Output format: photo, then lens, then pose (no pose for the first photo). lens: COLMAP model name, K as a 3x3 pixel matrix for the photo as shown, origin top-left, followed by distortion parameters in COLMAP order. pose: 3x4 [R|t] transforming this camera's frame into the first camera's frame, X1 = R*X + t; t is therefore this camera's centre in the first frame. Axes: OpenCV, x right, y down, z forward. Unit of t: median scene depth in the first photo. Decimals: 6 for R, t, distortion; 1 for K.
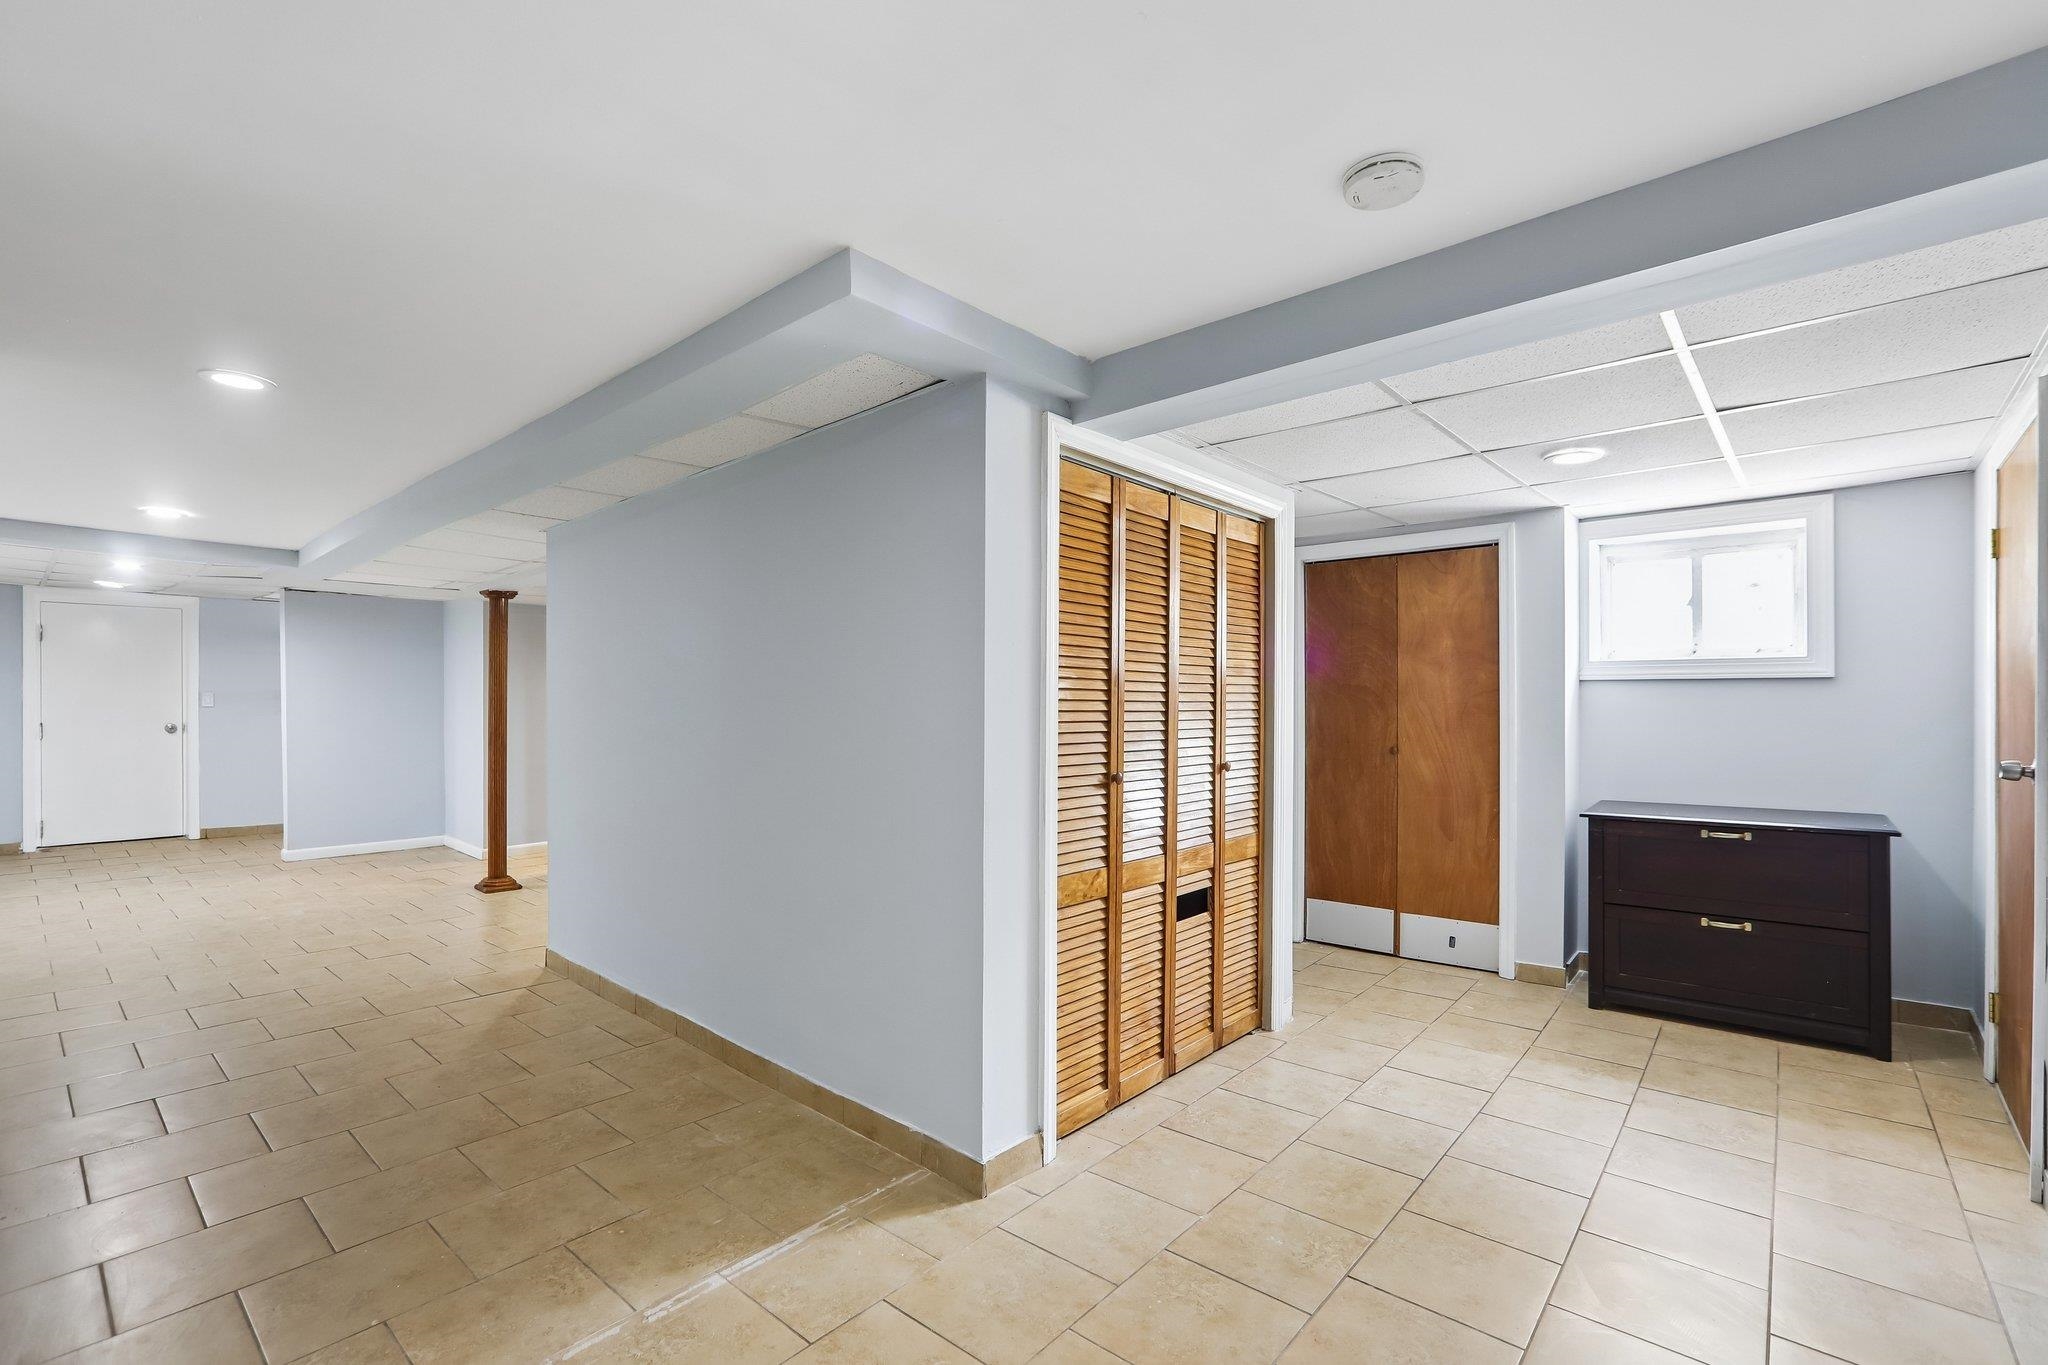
lens RADIAL K [[895.9, 0, 1025.7], [0, 895.9, 702.6], [0, 0, 1]] dist [-0.014031, 0.004285]
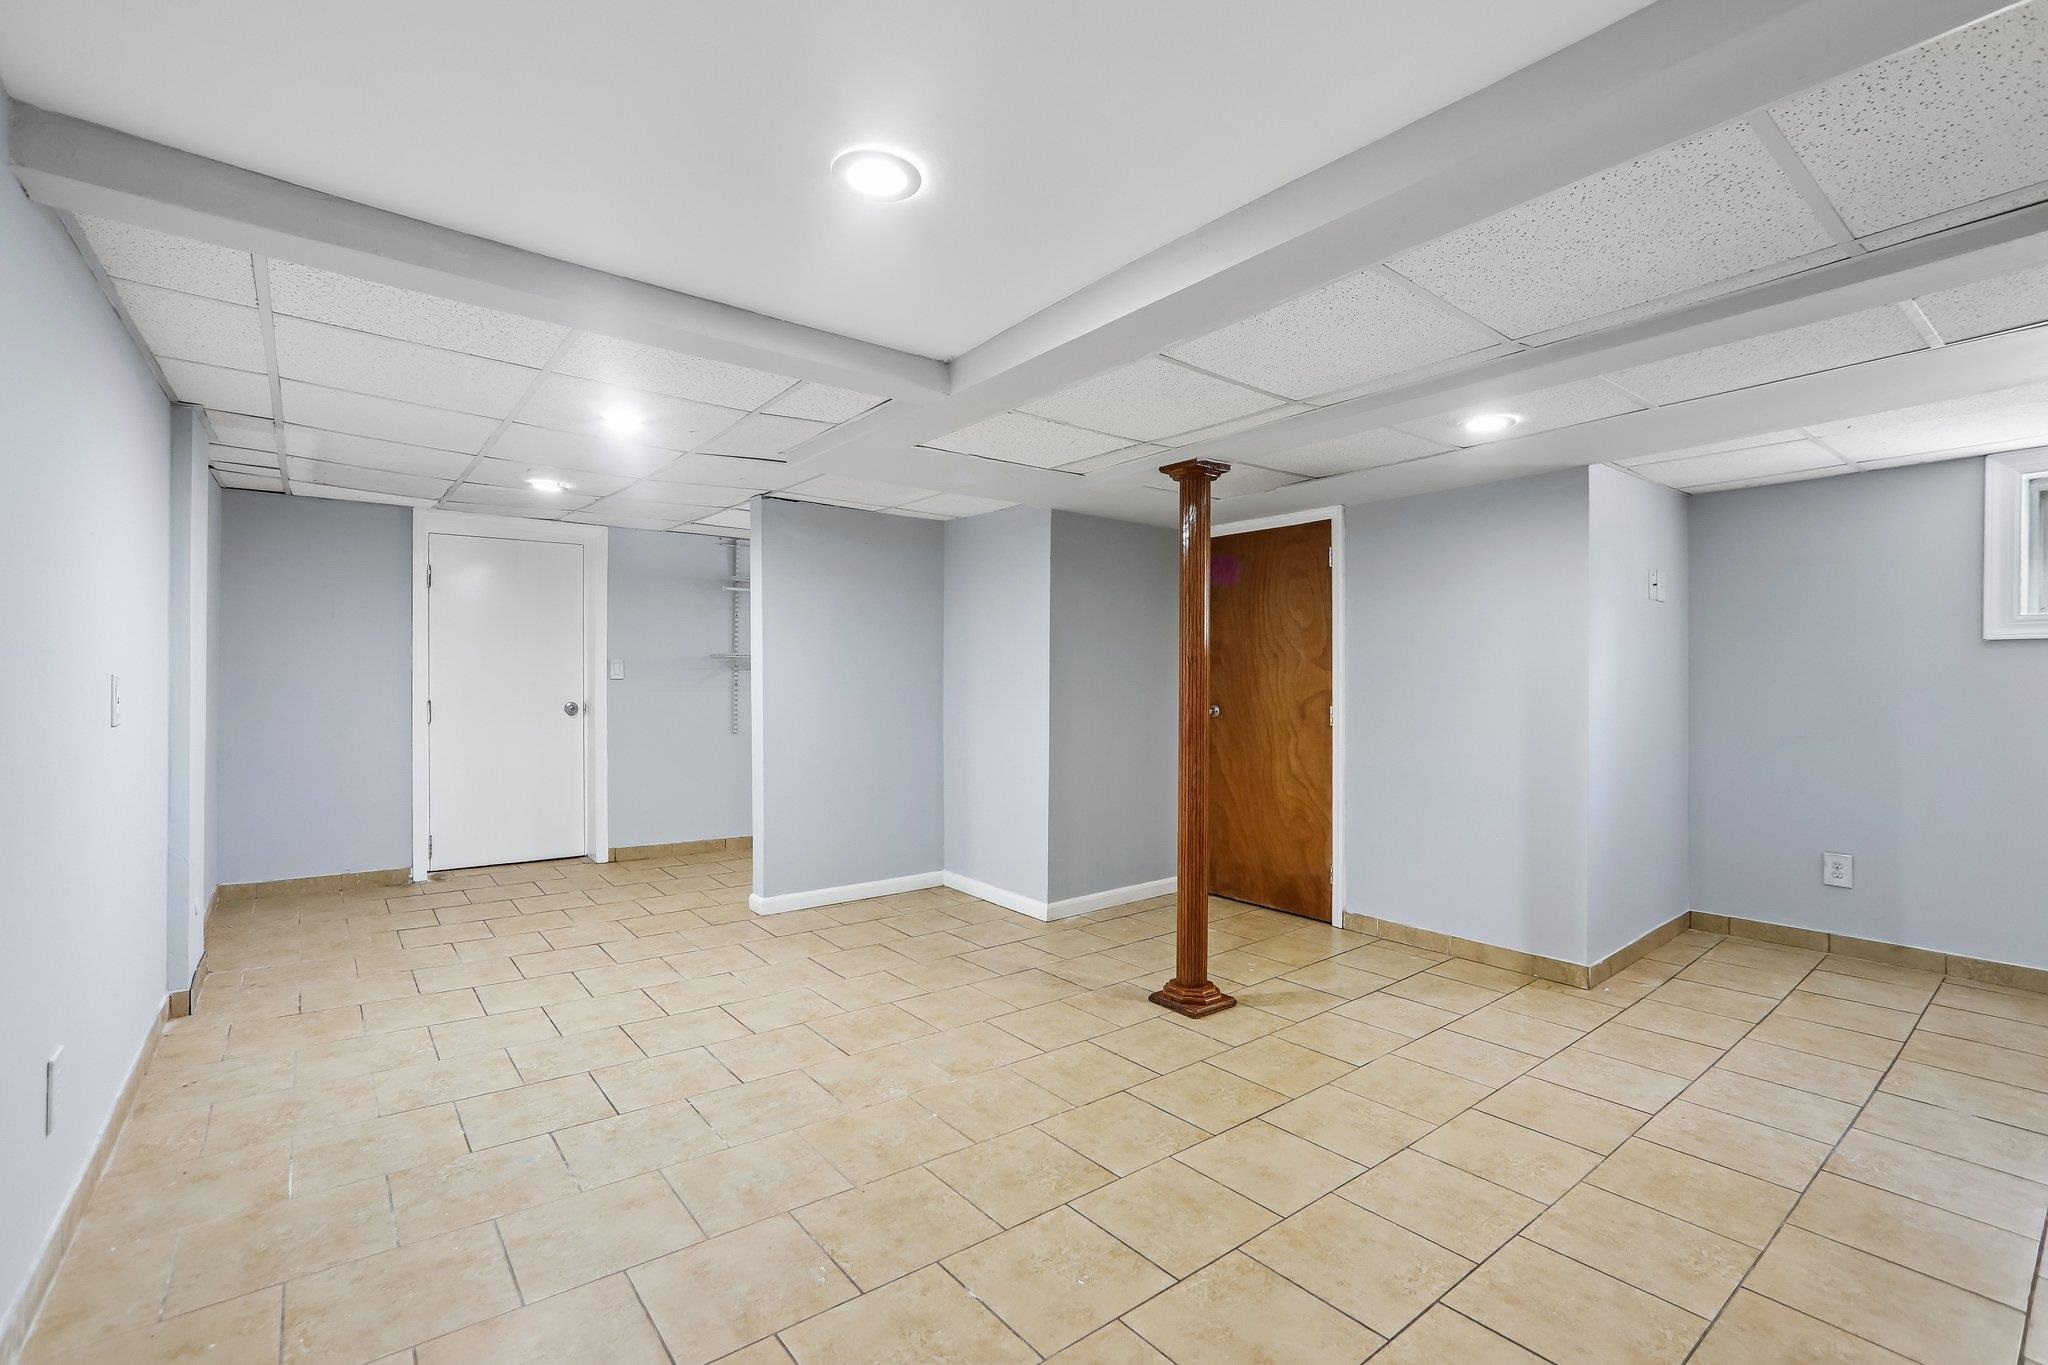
lens RADIAL K [[895.9, 0, 1020.3], [0, 895.9, 690.1], [0, 0, 1]] dist [-0.014031, 0.004285]
pose [[0.983556, 0.001016, -0.180601, -0.463709], [0.000544, 0.999963, 0.008590, 0.007520], [0.180603, -0.008548, 0.983519, 0.341299]]
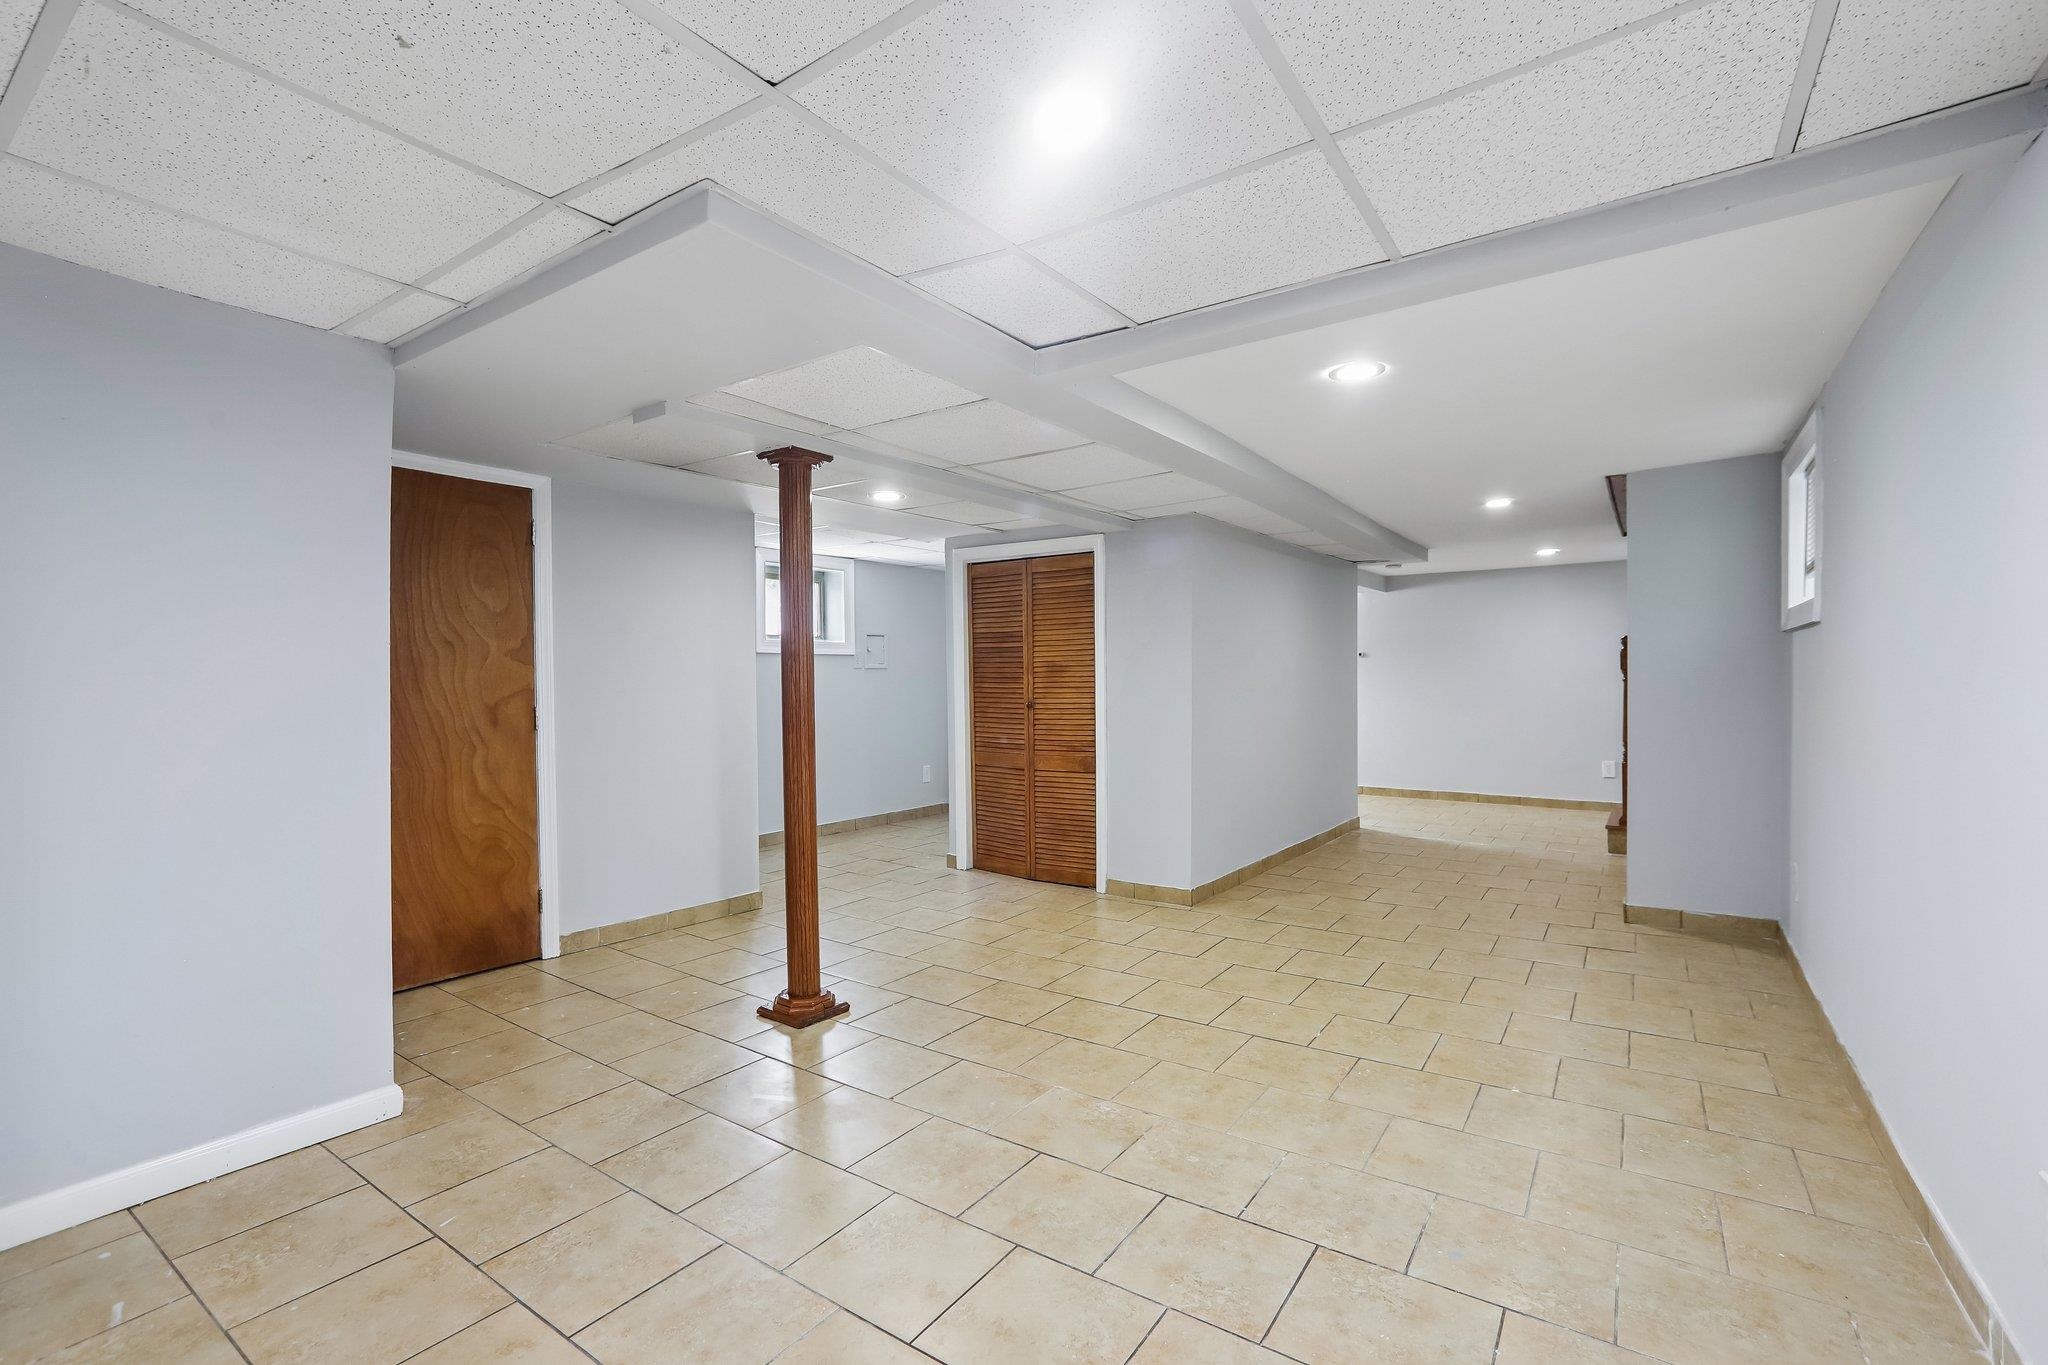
lens RADIAL K [[895.9, 0, 1012.6], [0, 895.9, 691.4], [0, 0, 1]] dist [-0.014031, 0.004285]
pose [[-0.100711, -0.013851, 0.994819, -0.872641], [-0.006598, 0.999890, 0.013254, 0.005865], [-0.994894, -0.005229, -0.100792, 0.715145]]
